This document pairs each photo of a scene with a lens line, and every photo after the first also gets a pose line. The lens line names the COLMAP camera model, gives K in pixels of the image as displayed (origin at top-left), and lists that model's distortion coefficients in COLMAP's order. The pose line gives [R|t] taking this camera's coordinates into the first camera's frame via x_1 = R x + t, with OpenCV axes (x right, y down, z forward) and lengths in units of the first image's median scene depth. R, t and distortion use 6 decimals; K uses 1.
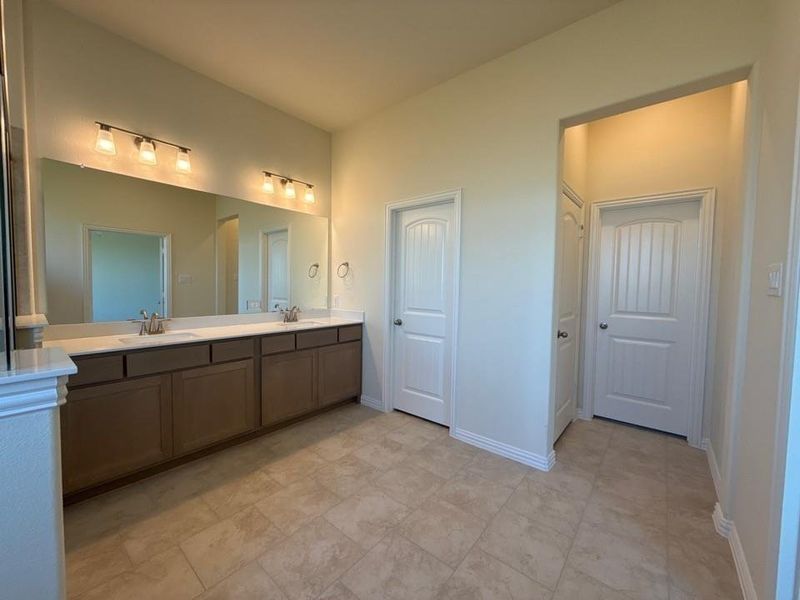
lens RADIAL K [[320.4, 0, 401.4], [0, 320.4, 299.4], [0, 0, 1]] dist [0.000633, -0.000534]
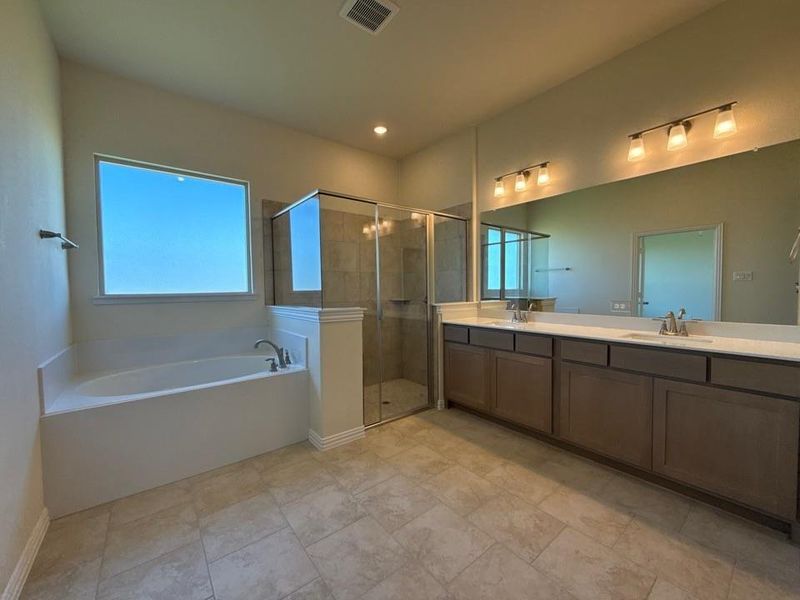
lens RADIAL K [[320.4, 0, 400.5], [0, 320.4, 296.9], [0, 0, 1]] dist [0.000633, -0.000534]
pose [[-0.212938, 0.016311, -0.976930, 0.644267], [-0.036119, 0.999046, 0.024553, -0.007456], [0.976398, 0.040514, -0.212145, 0.879056]]
